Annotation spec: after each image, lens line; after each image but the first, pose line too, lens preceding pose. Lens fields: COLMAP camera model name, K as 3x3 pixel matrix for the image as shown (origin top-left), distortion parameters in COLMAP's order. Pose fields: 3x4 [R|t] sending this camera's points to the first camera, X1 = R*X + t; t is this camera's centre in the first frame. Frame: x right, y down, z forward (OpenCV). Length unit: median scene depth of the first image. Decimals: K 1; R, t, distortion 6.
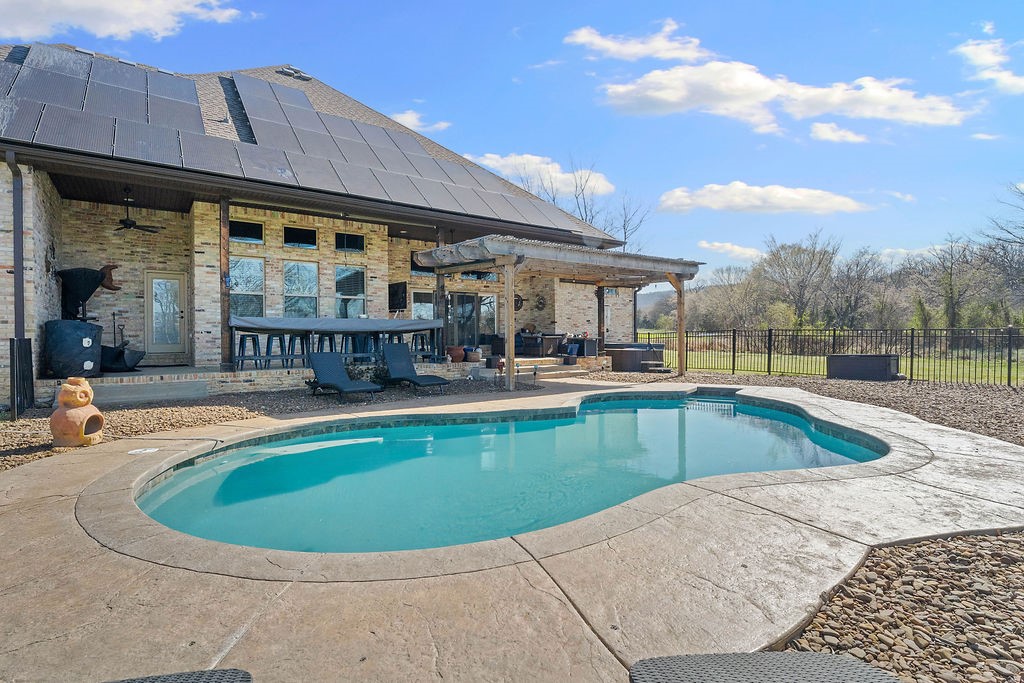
lens RADIAL K [[498.7, 0, 512.0], [0, 498.7, 341.5], [0, 0, 1]] dist [-0.002242, -0.000374]
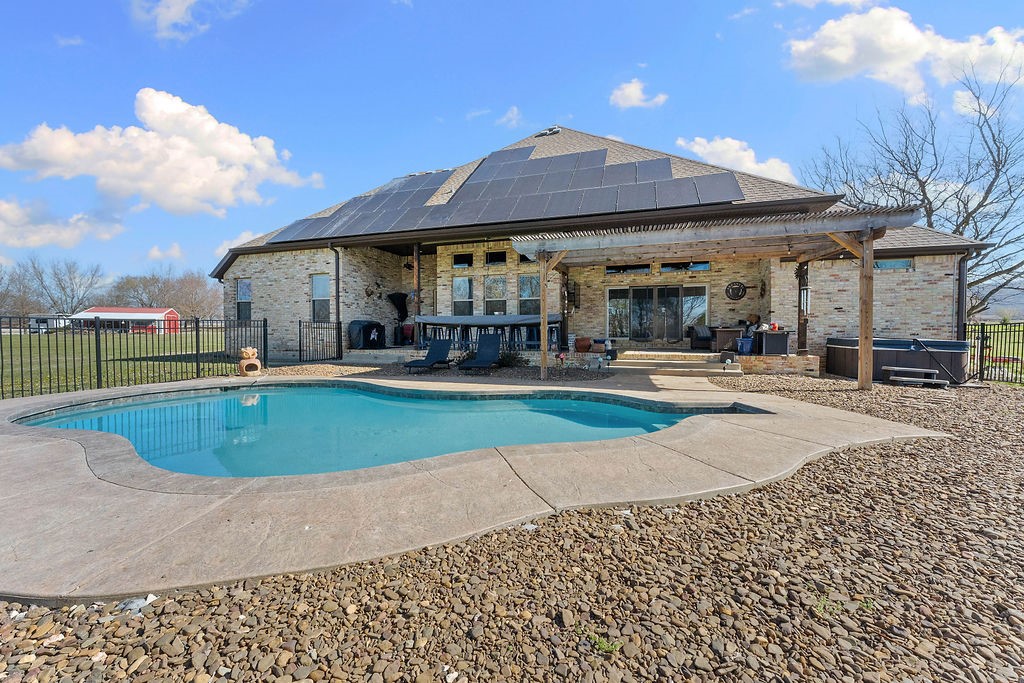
lens RADIAL K [[409.3, 0, 512.0], [0, 409.3, 341.5], [0, 0, 1]] dist [-0.000788, -0.000137]
pose [[0.586436, 0.025670, -0.809589, 0.542186], [-0.009510, 0.999647, 0.024807, -0.003342], [0.809940, -0.006849, 0.586473, 0.360204]]
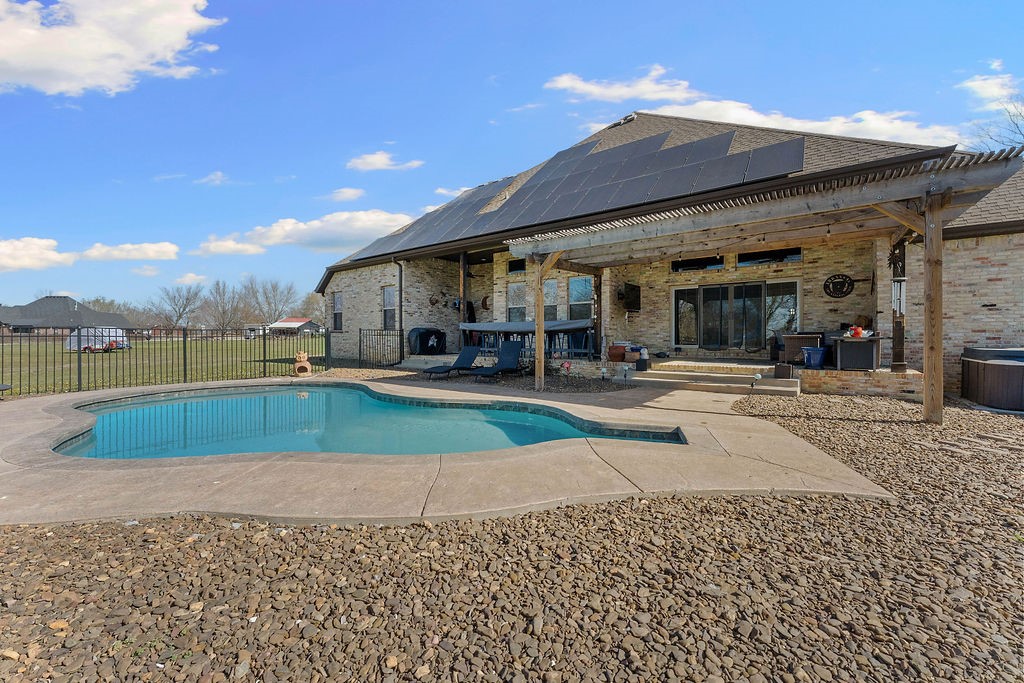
lens RADIAL K [[420.1, 0, 512.0], [0, 420.1, 341.5], [0, 0, 1]] dist [0.000199, 0.000031]
pose [[0.288302, 0.015504, -0.957414, 0.643792], [-0.007945, 0.999873, 0.013799, -0.008260], [0.957507, 0.003628, 0.288388, 0.582611]]
